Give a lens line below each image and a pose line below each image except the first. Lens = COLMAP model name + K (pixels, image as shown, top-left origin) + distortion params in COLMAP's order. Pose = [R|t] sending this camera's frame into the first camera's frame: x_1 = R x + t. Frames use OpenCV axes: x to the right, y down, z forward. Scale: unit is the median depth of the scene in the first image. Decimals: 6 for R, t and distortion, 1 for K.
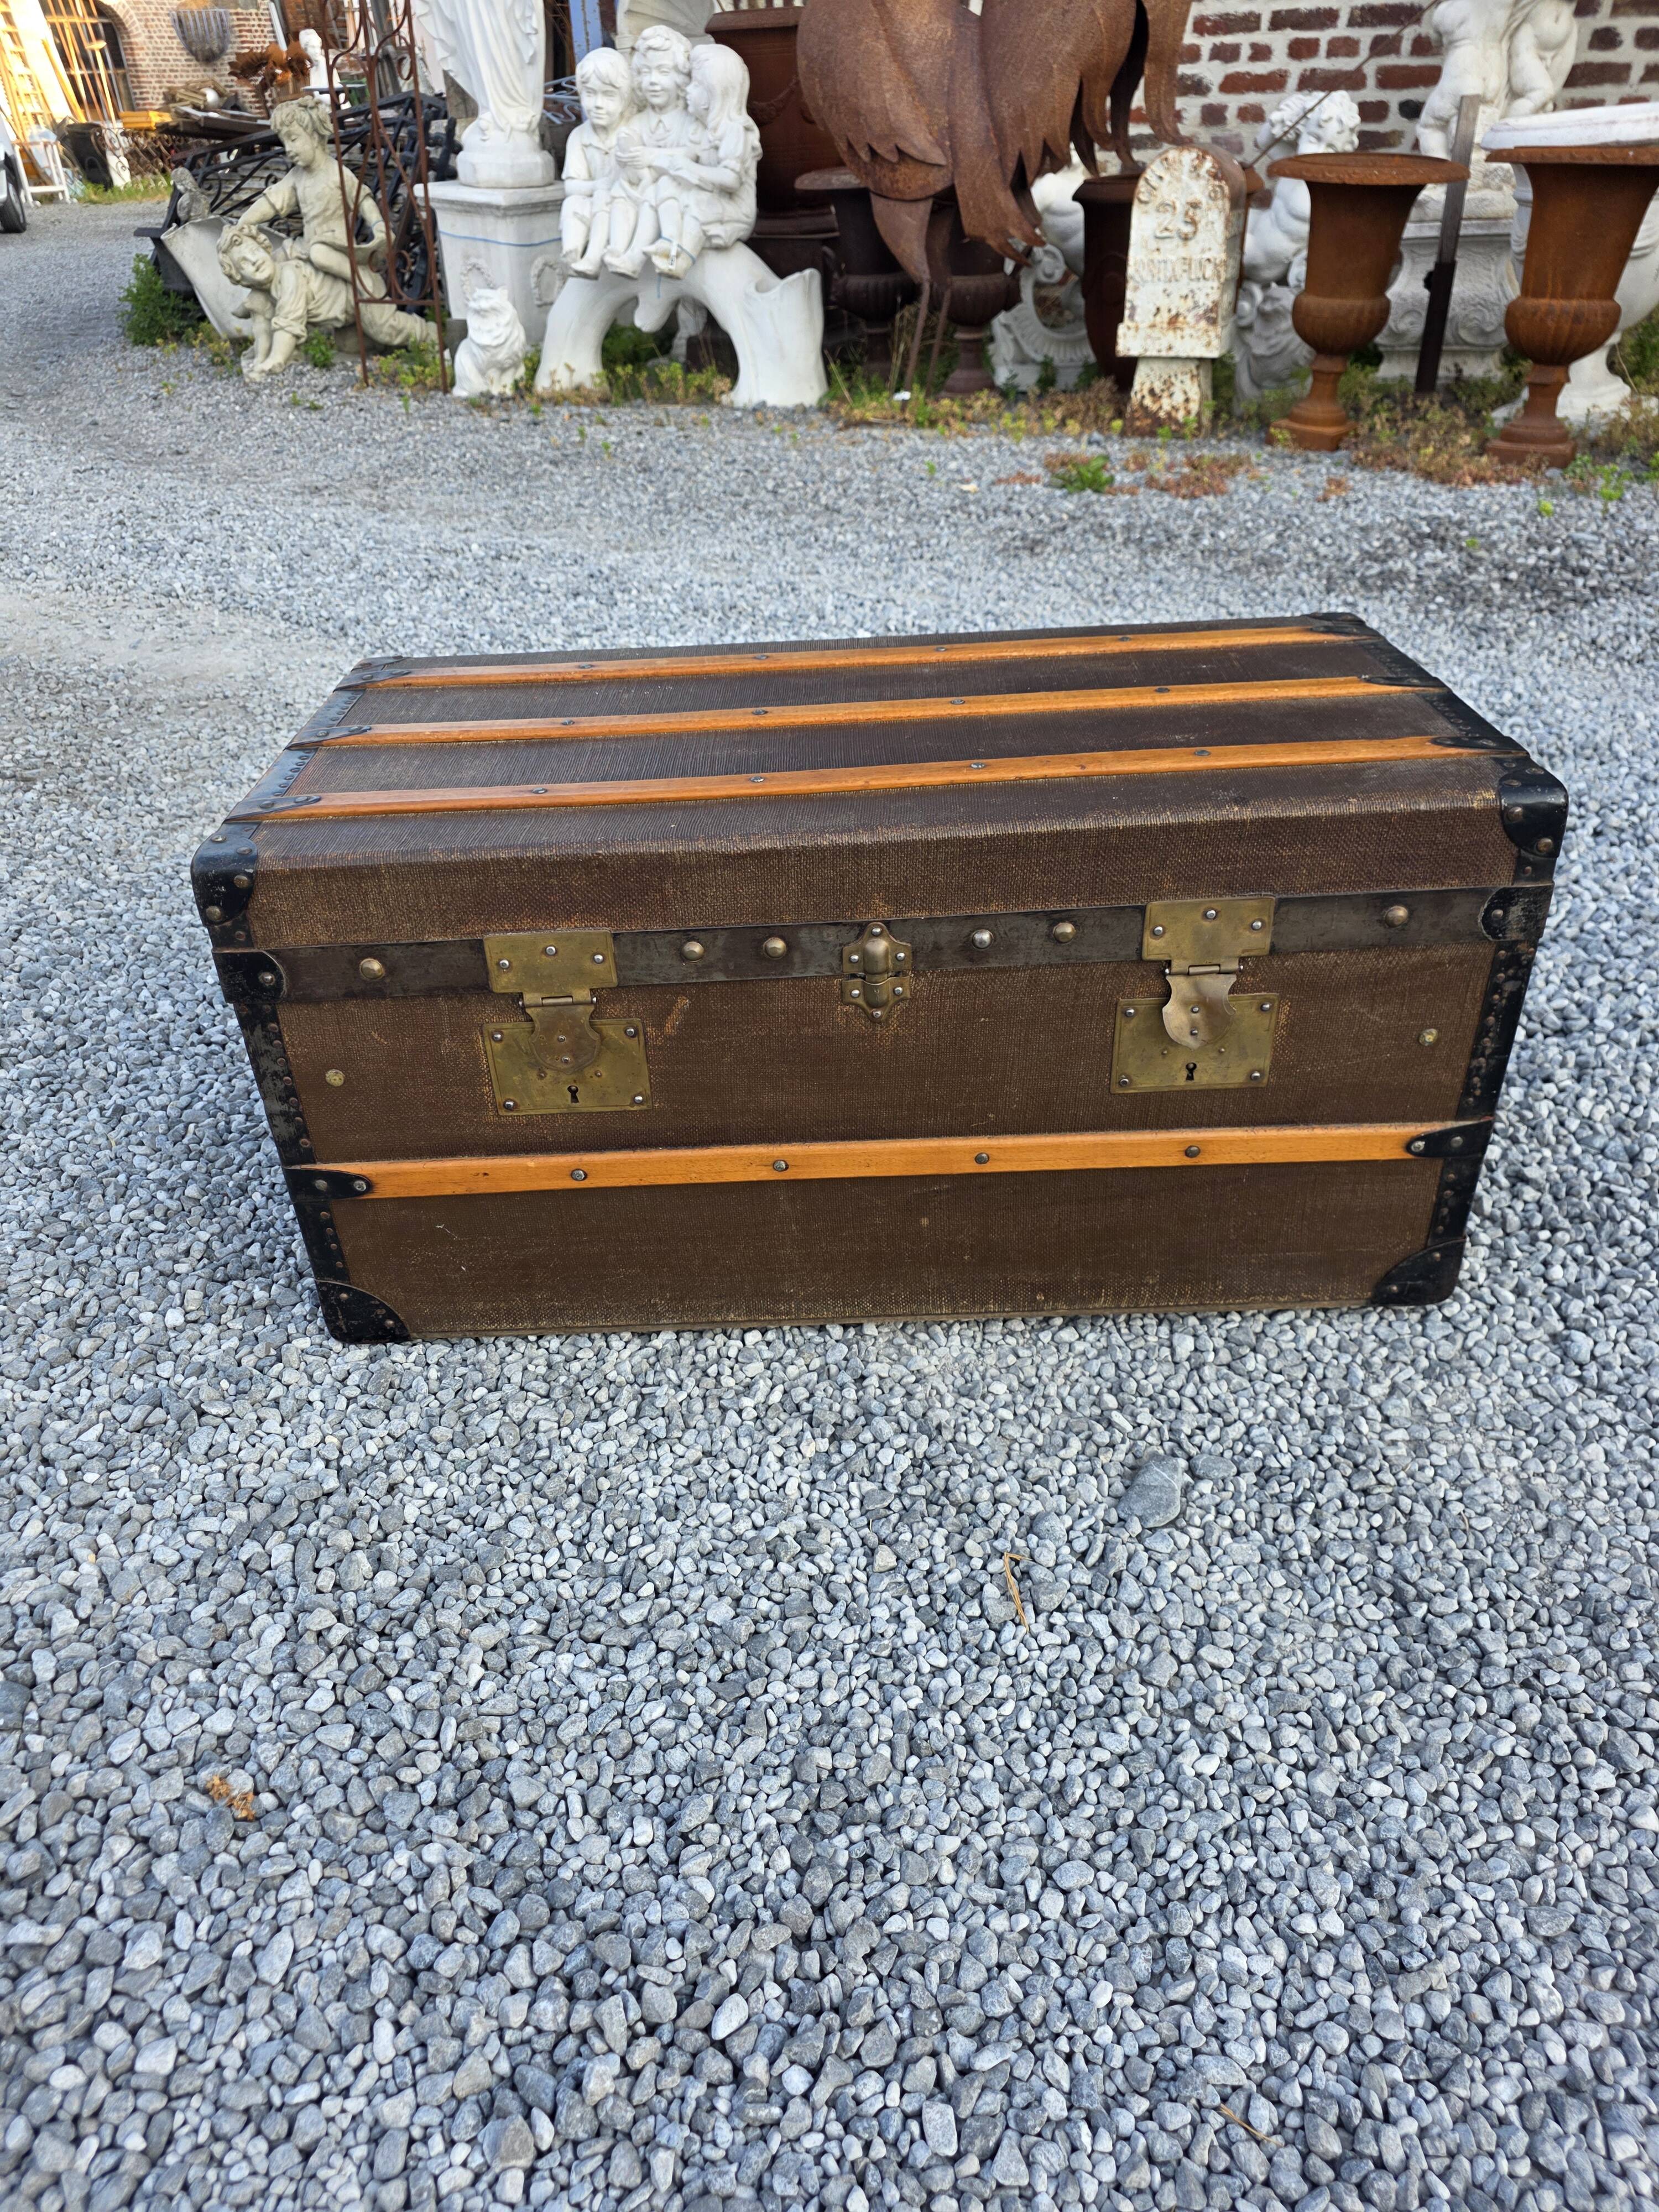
lens RADIAL K [[1512.4, 0, 826.1], [0, 1512.4, 1134.0], [0, 0, 1]] dist [0.029796, -0.022092]
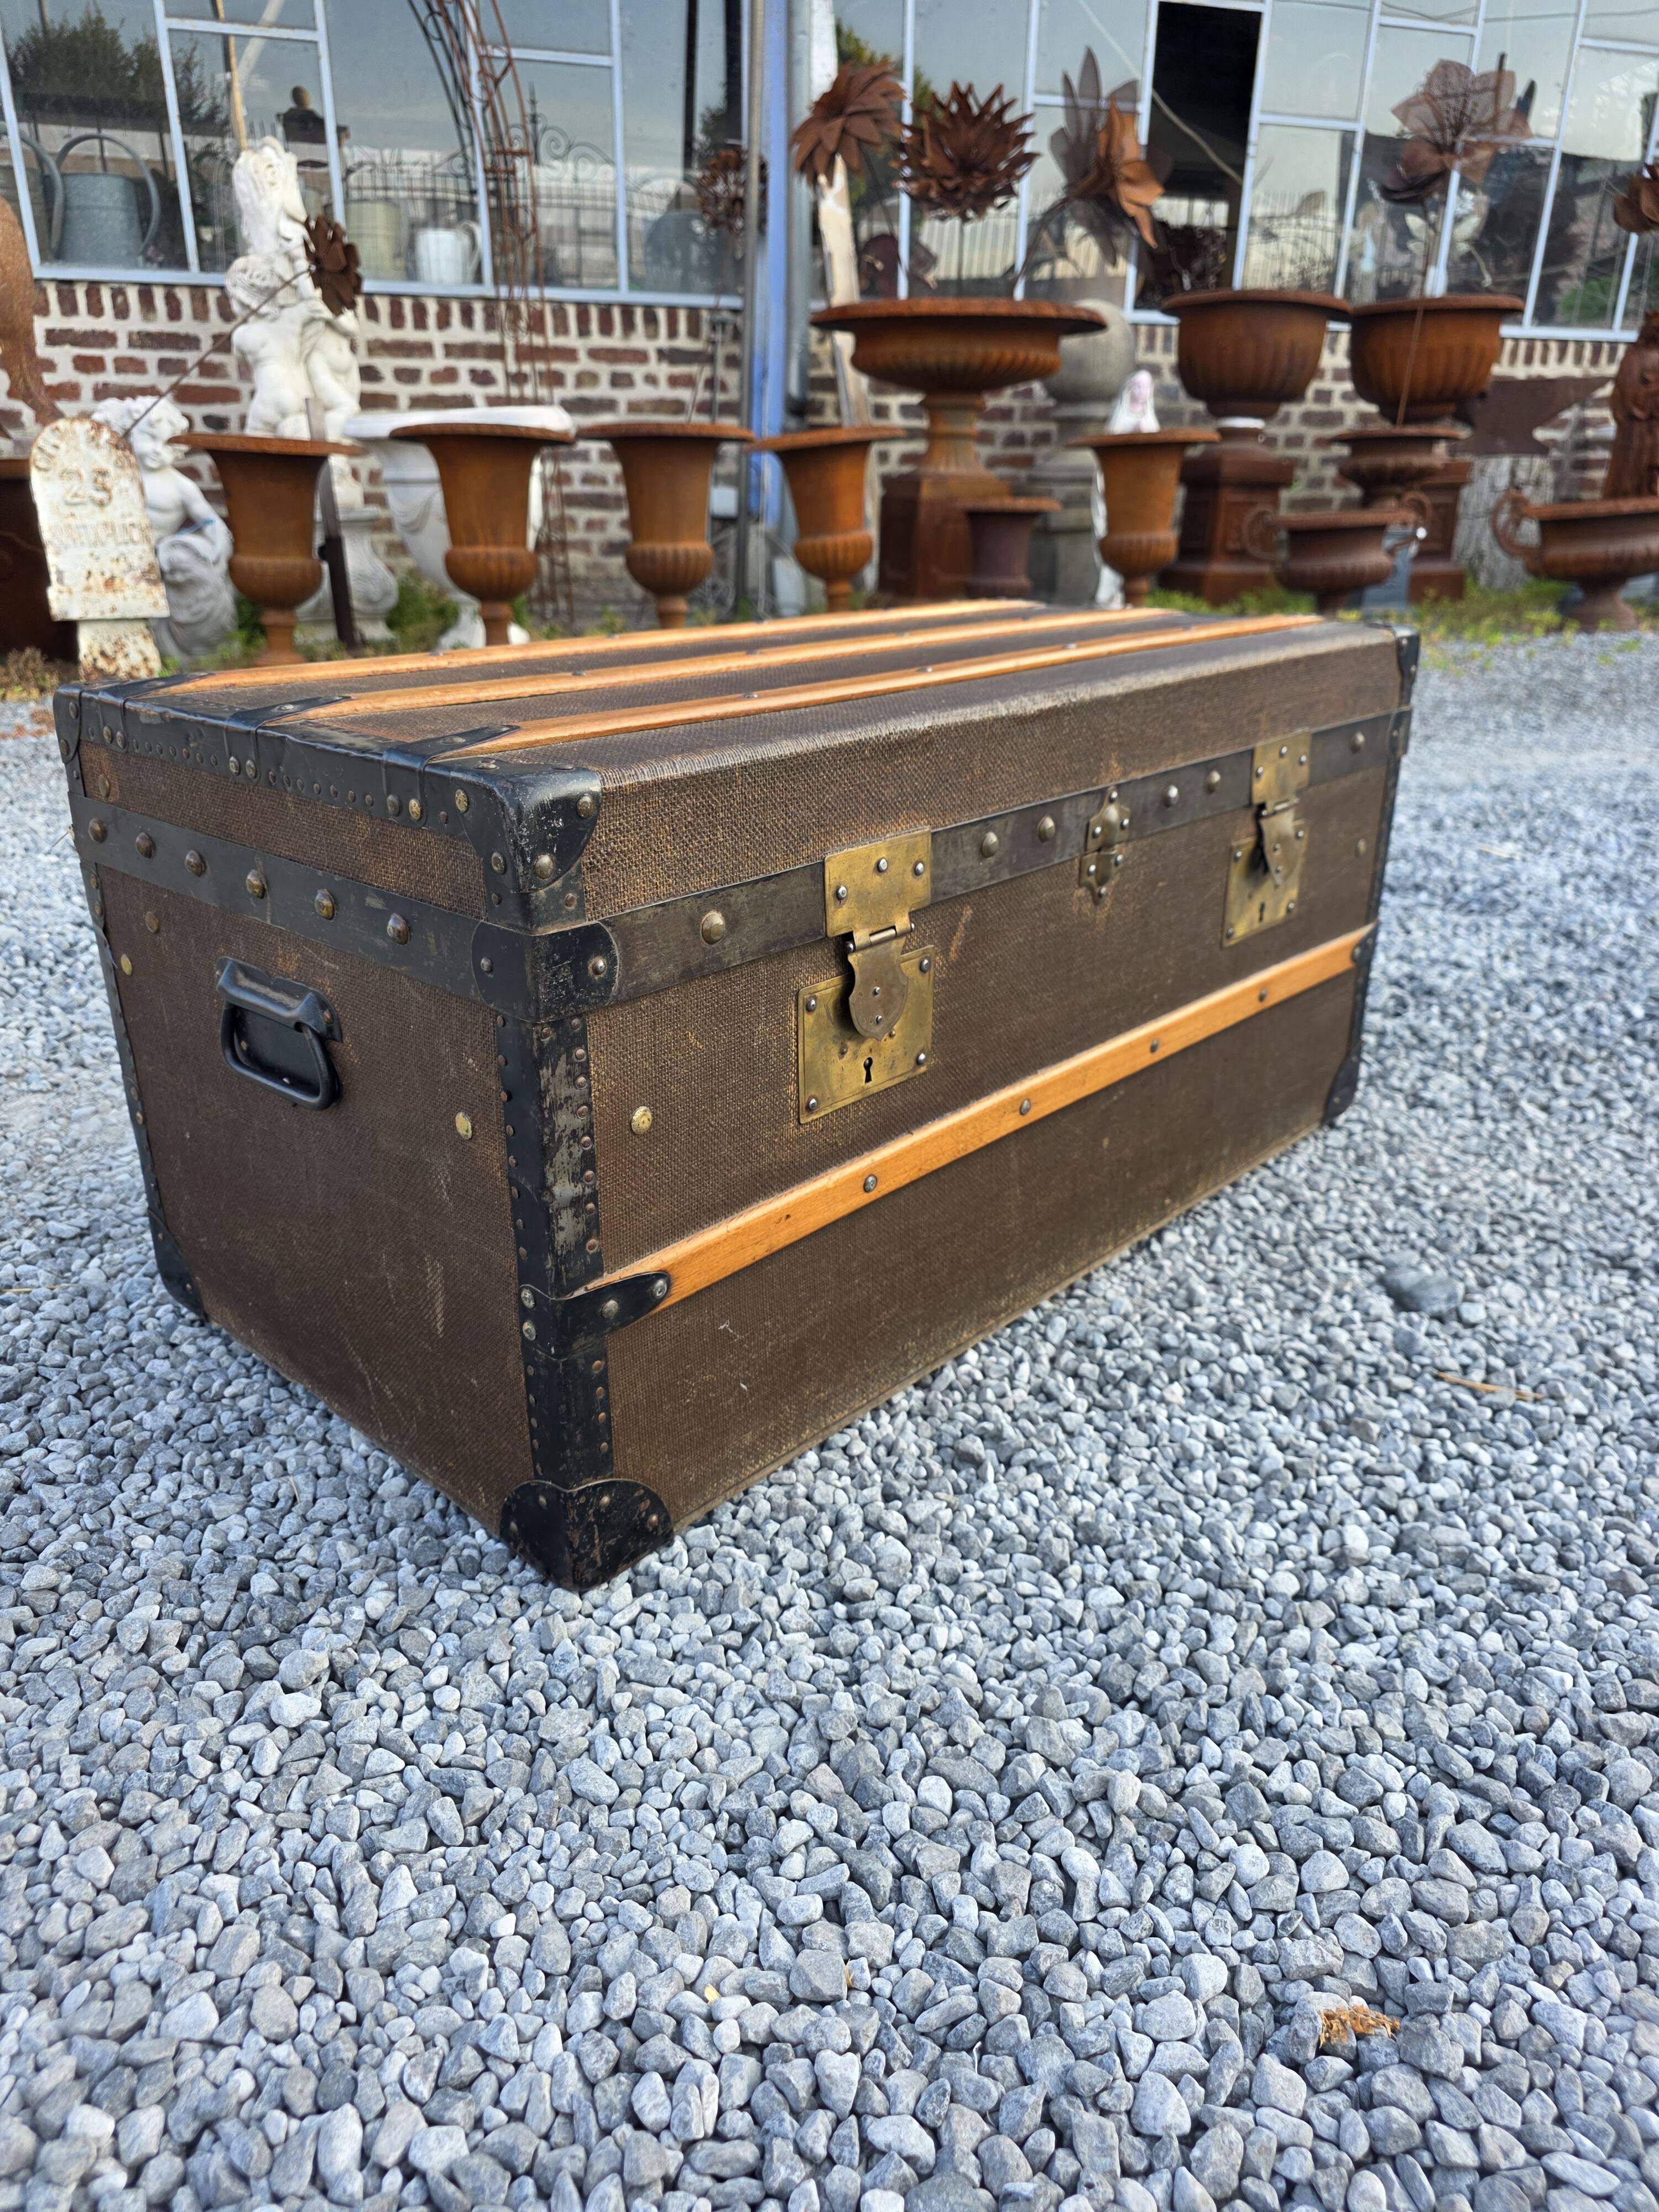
lens RADIAL K [[1512.4, 0, 835.7], [0, 1512.4, 1096.8], [0, 0, 1]] dist [0.029796, -0.022092]
pose [[0.691824, -0.246196, 0.678798, -0.684218], [0.392489, 0.917289, -0.067325, 0.033588], [-0.606079, 0.312998, 0.731232, 0.430065]]
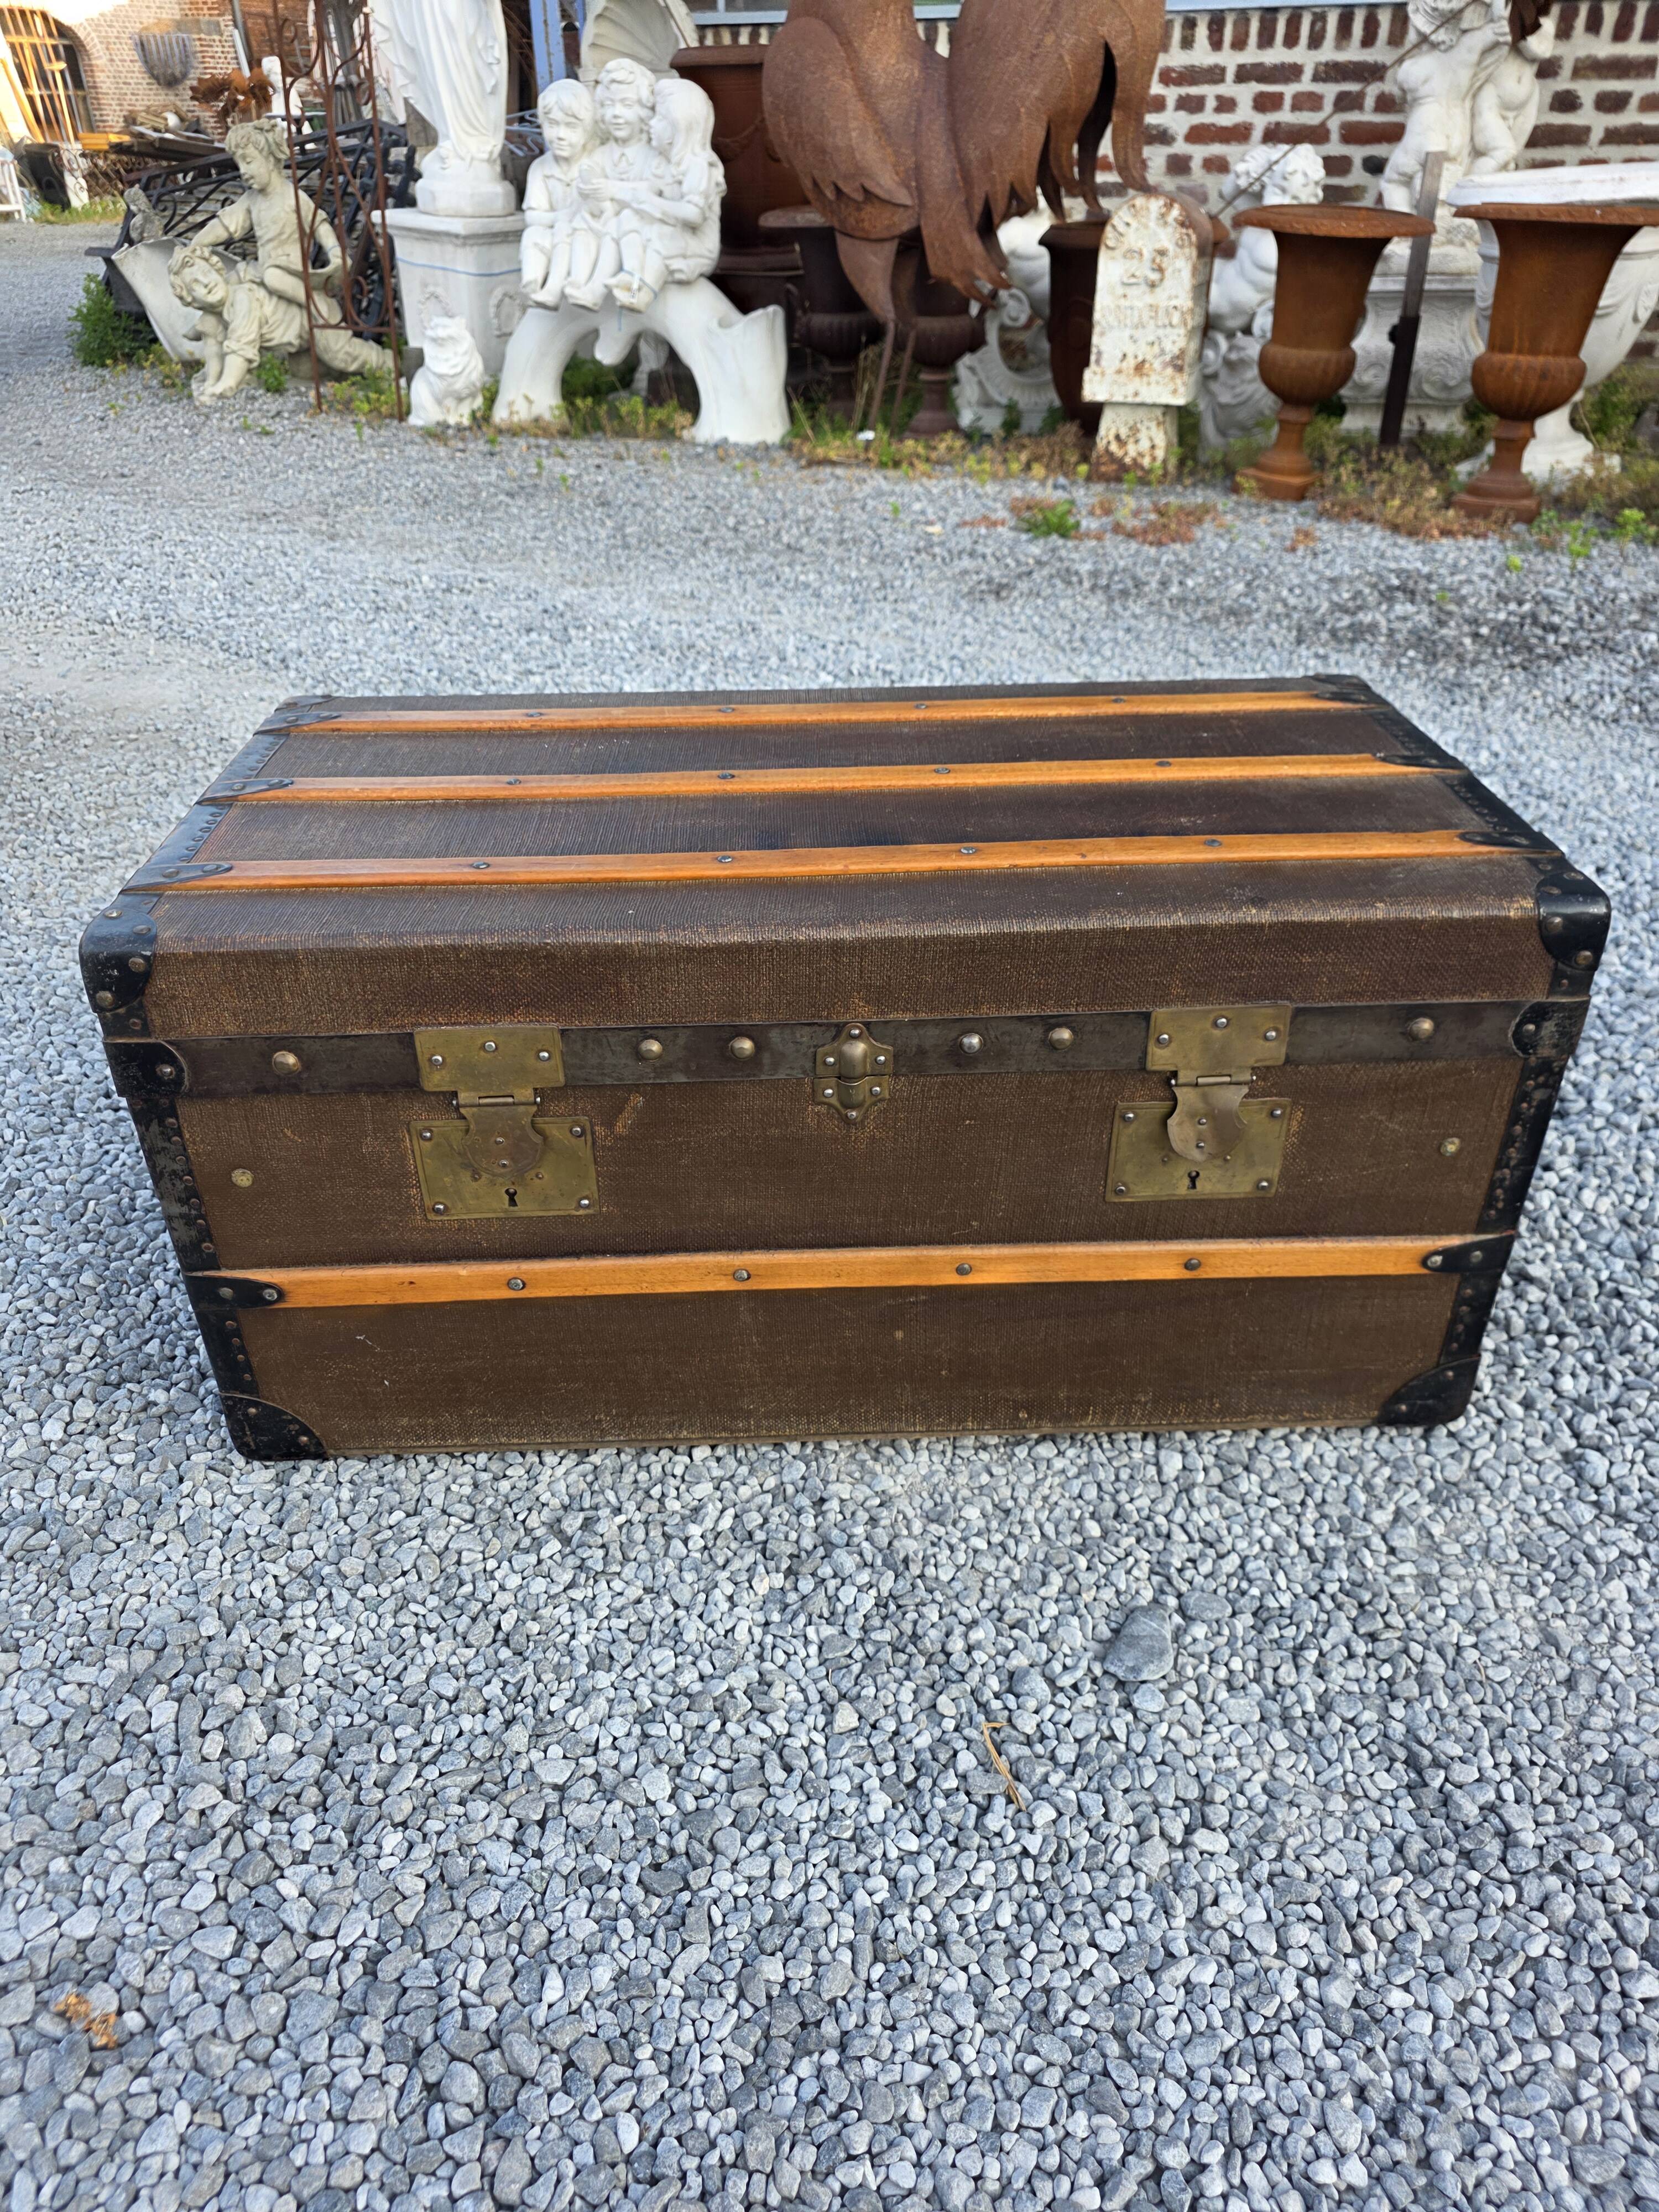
lens RADIAL K [[1512.4, 0, 829.2], [0, 1512.4, 1138.5], [0, 0, 1]] dist [0.029796, -0.022092]
pose [[0.999467, 0.009263, 0.031307, -0.002554], [-0.008696, 0.999796, -0.018216, -0.042682], [-0.031469, 0.017934, 0.999344, 0.087367]]
